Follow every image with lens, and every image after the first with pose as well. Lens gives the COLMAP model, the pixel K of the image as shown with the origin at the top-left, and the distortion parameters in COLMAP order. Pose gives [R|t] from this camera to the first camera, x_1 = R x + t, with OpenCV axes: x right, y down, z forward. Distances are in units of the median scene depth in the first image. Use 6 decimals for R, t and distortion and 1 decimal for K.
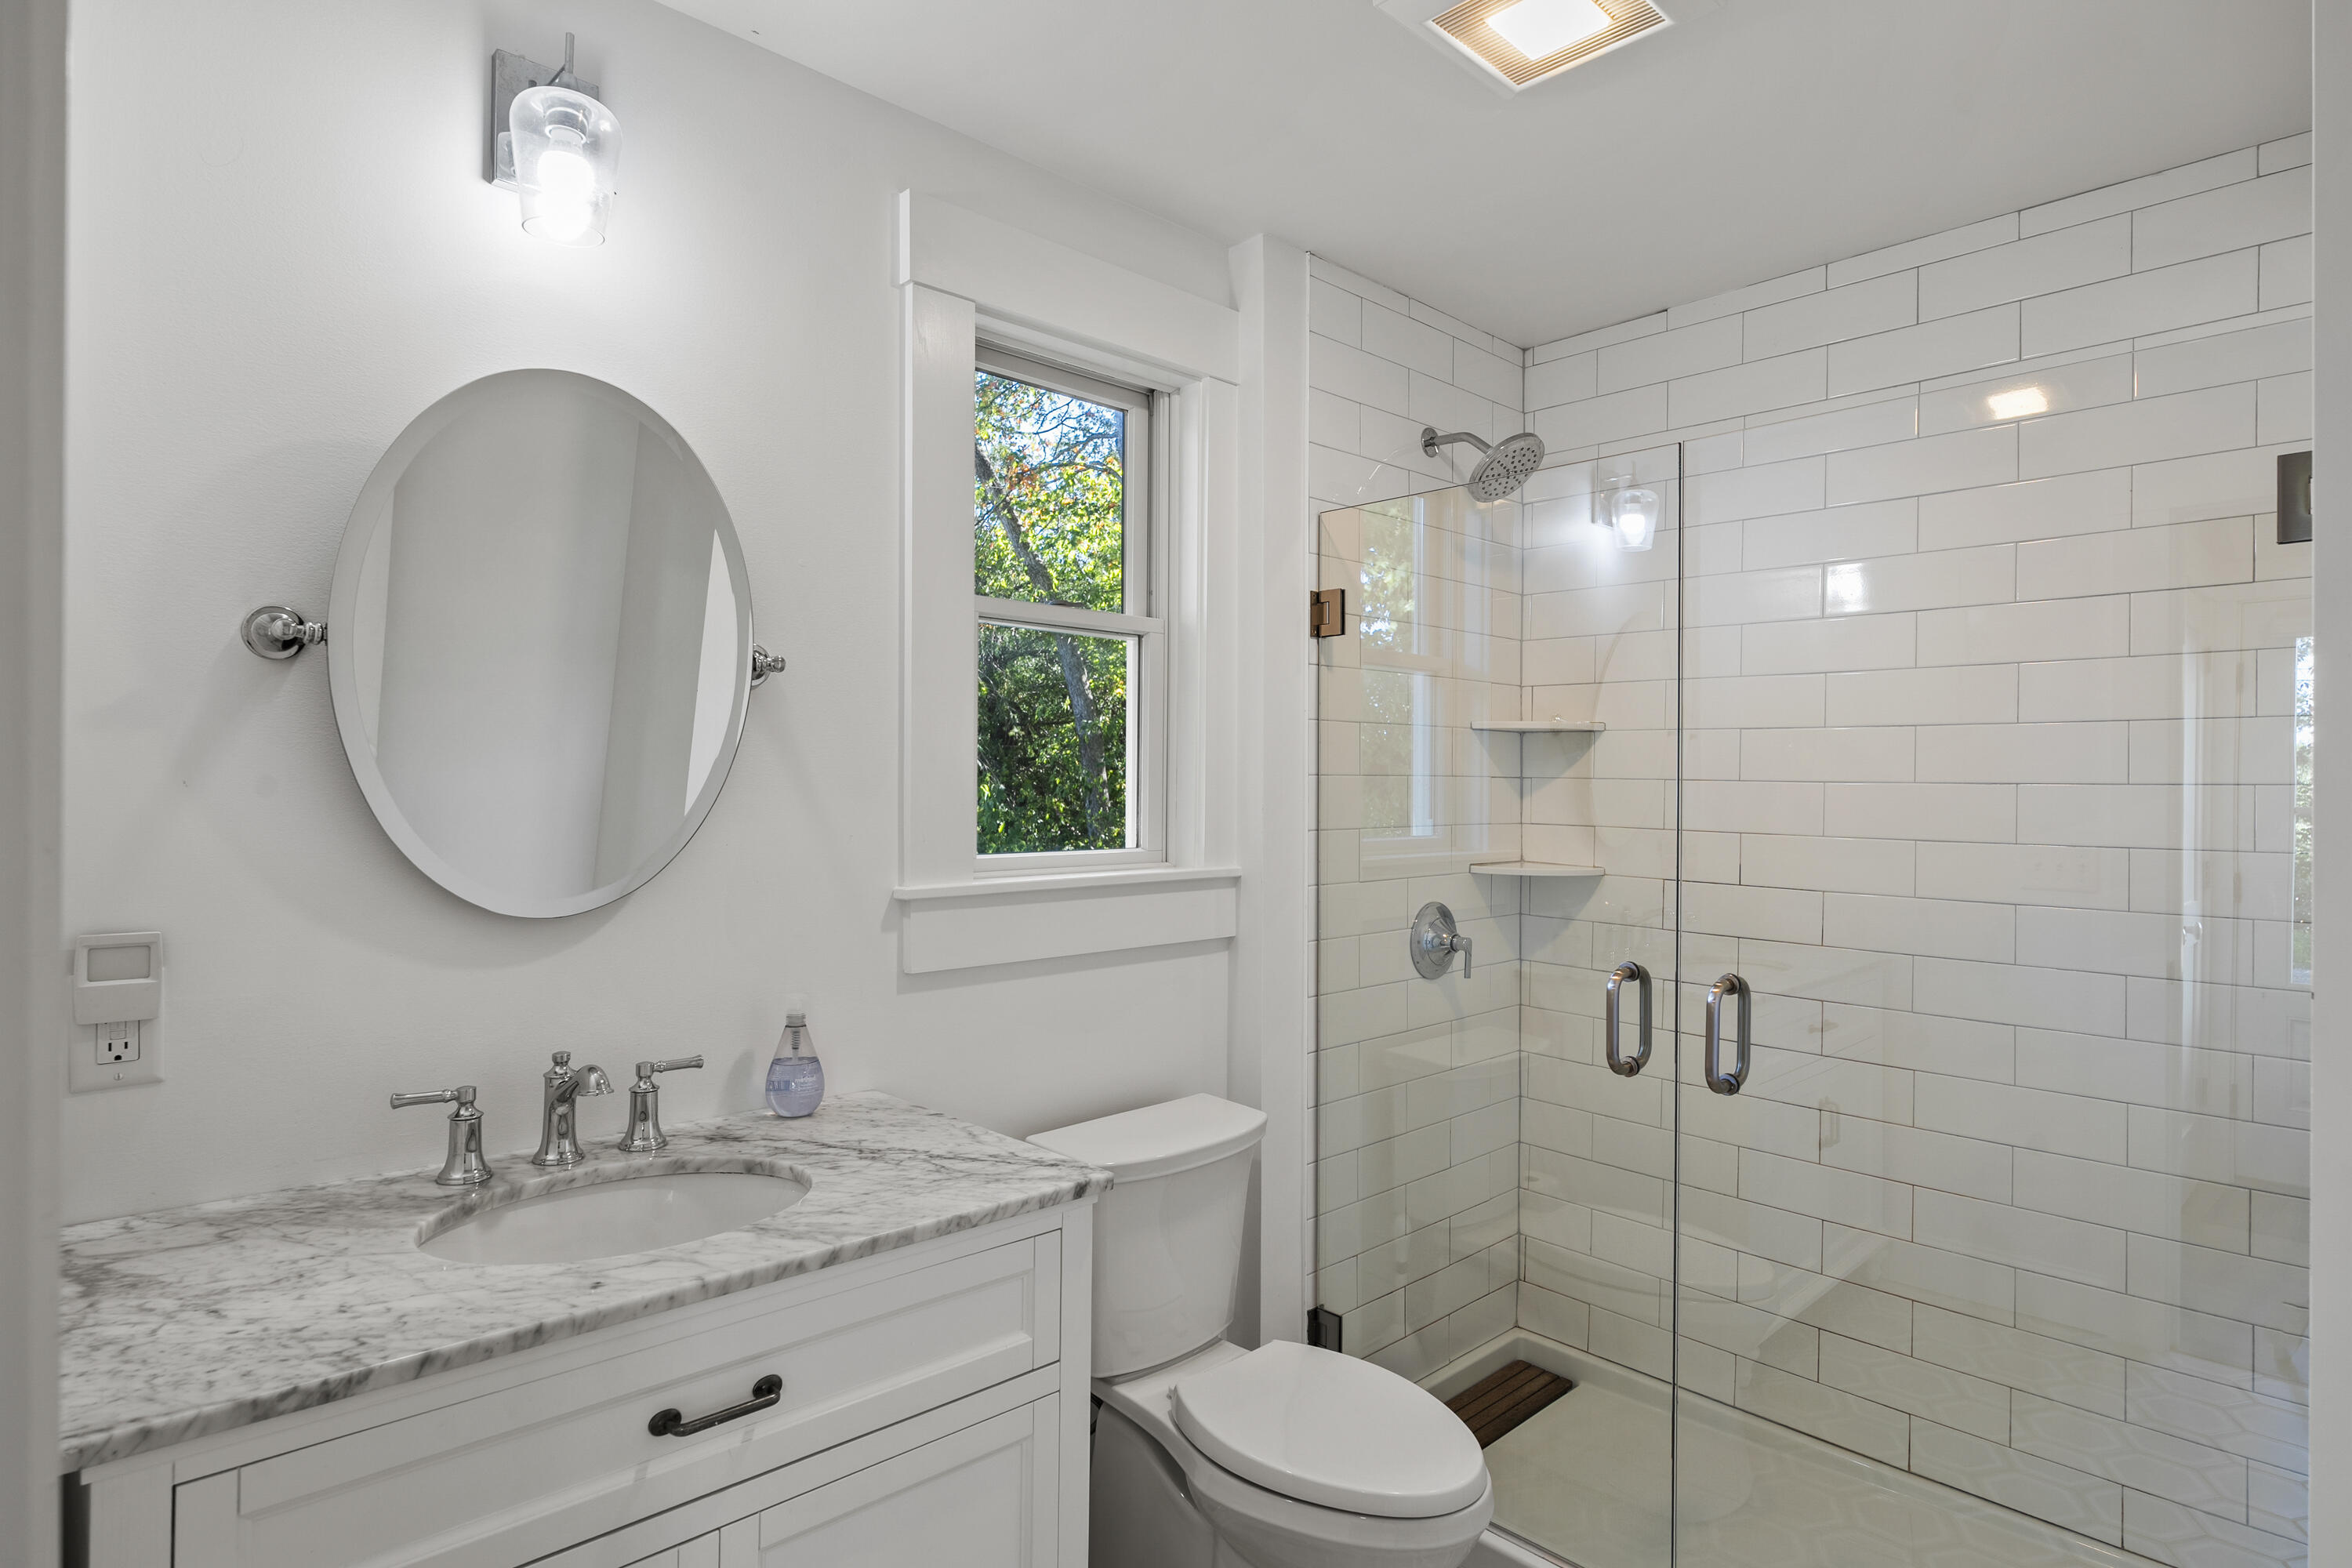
lens RADIAL K [[1248.6, 0, 1172.9], [0, 1248.6, 781.5], [0, 0, 1]] dist [-0.001140, -0.000730]
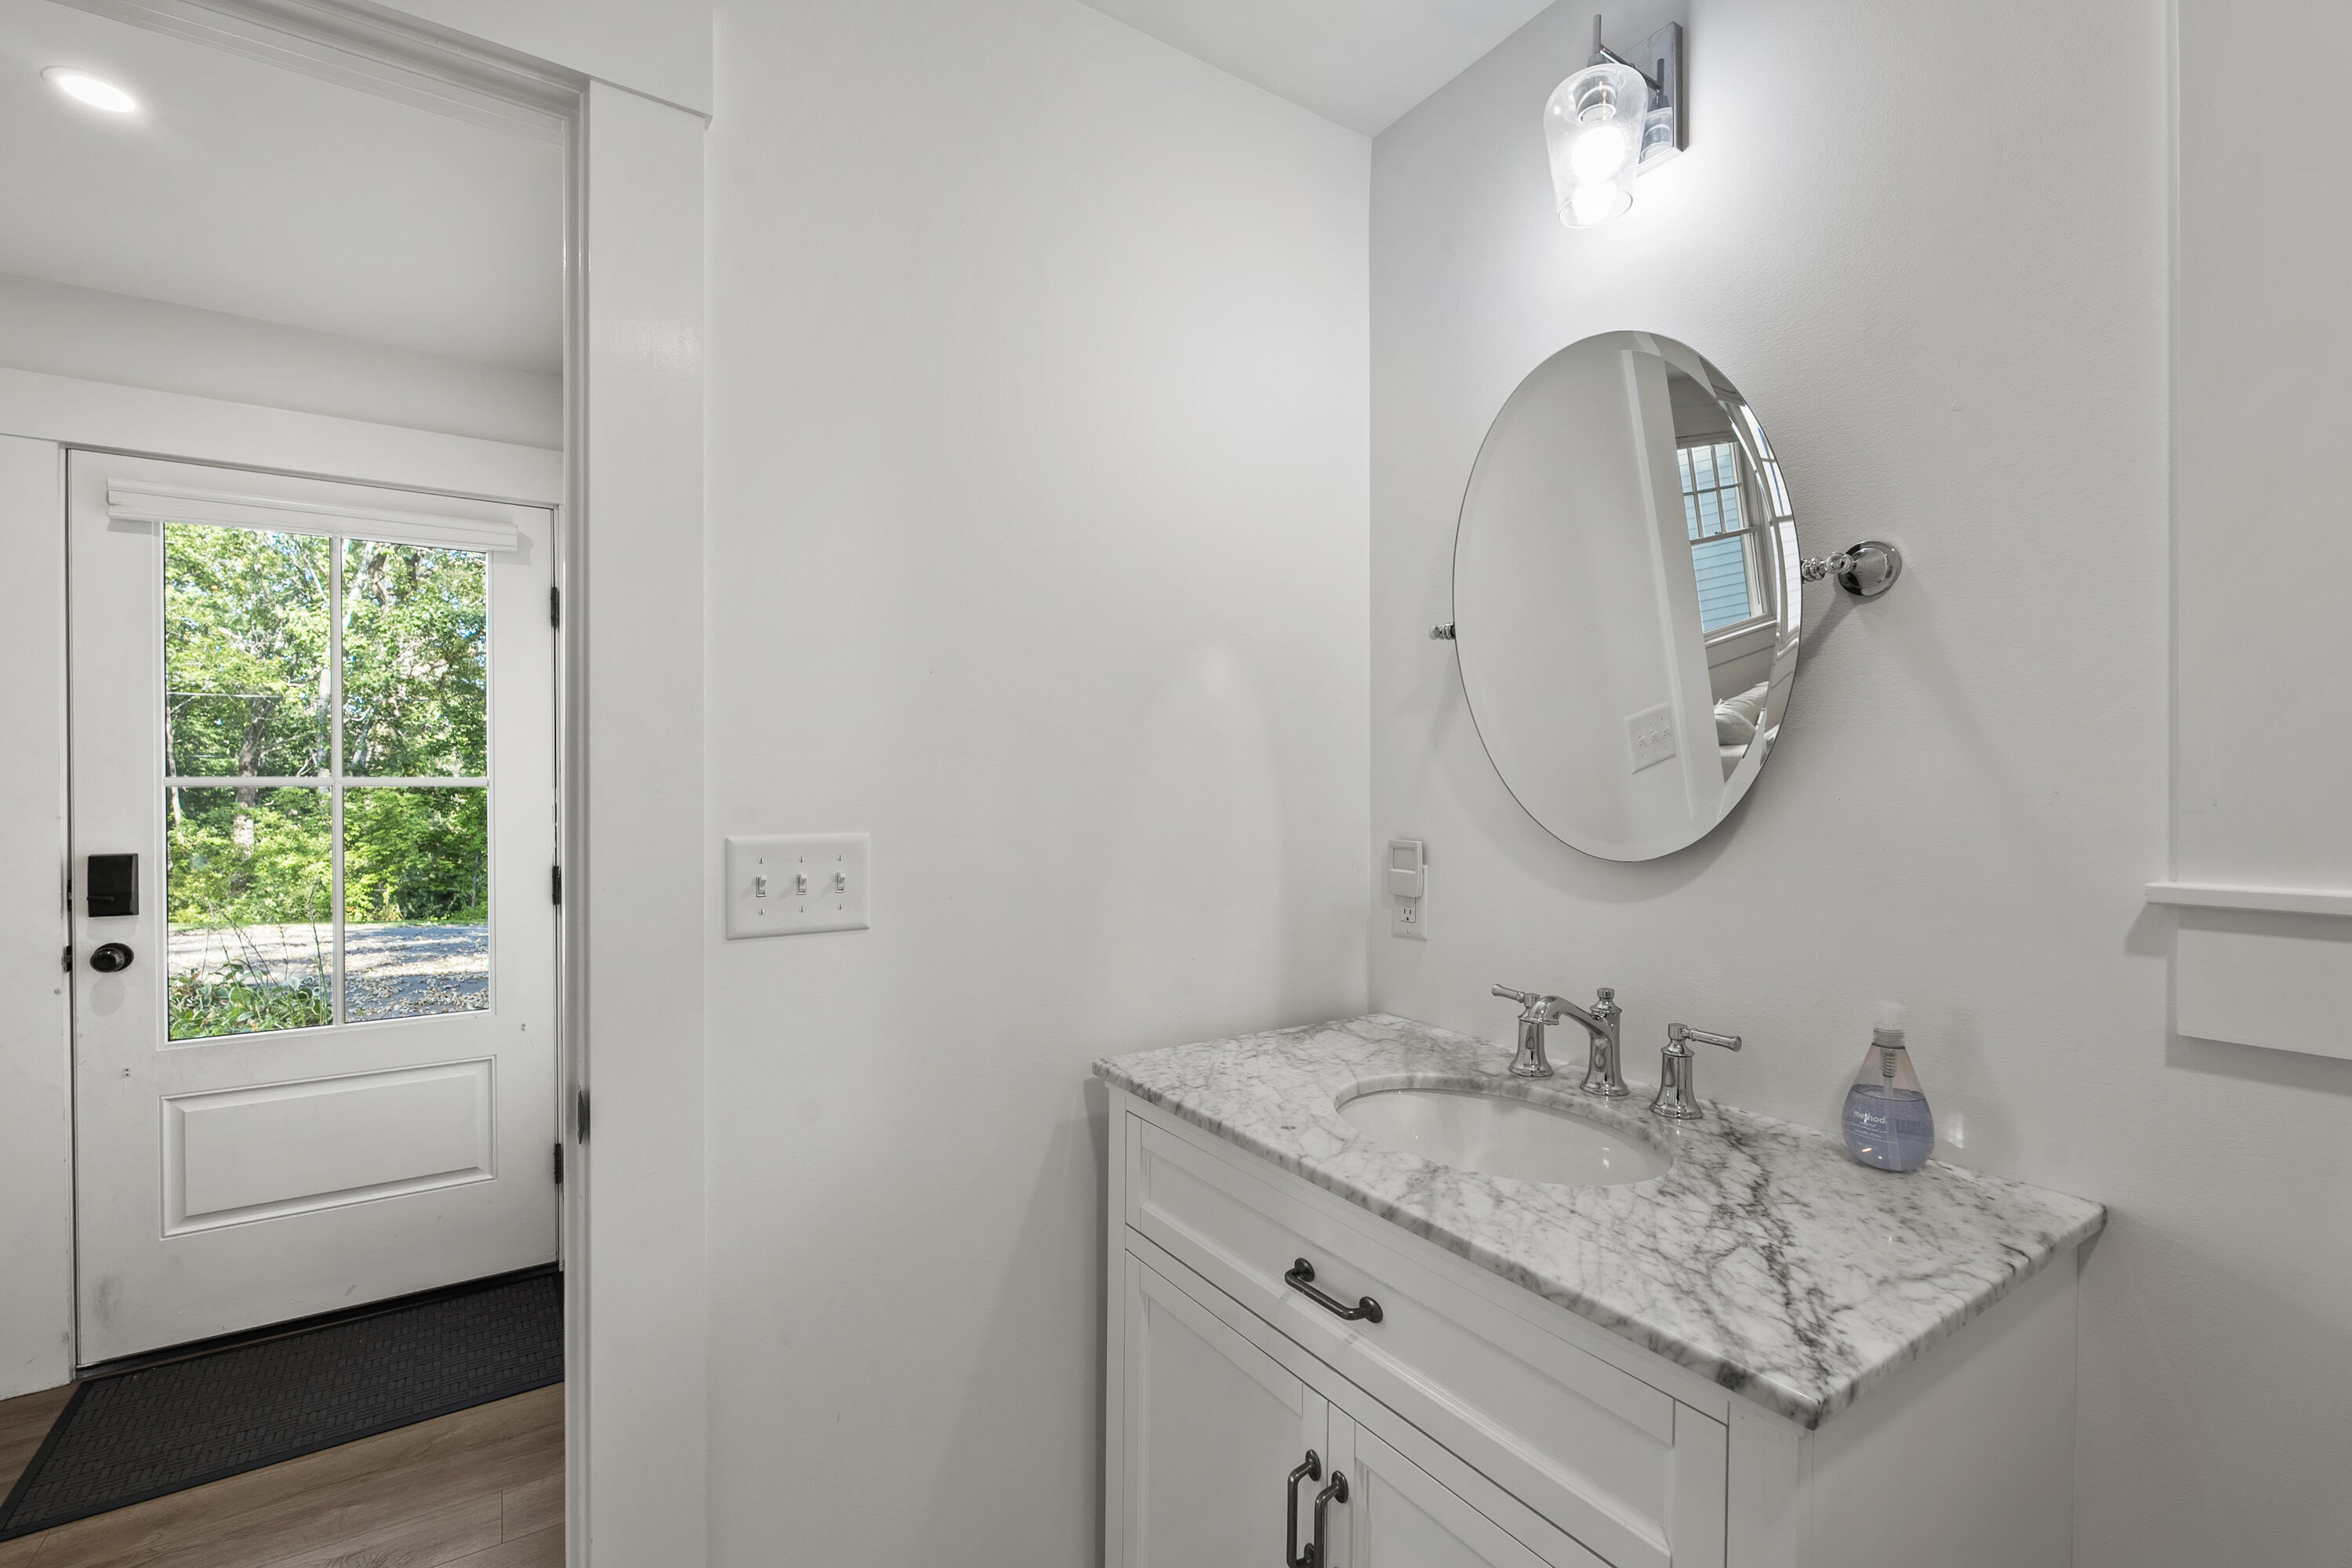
lens RADIAL K [[1029.9, 0, 1174.7], [0, 1029.9, 789.8], [0, 0, 1]] dist [-0.001929, -0.000135]
pose [[-0.169466, -0.004946, -0.985524, 0.459924], [0.002005, 0.999984, -0.005363, 0.058957], [0.985534, -0.002884, -0.169453, 0.860211]]
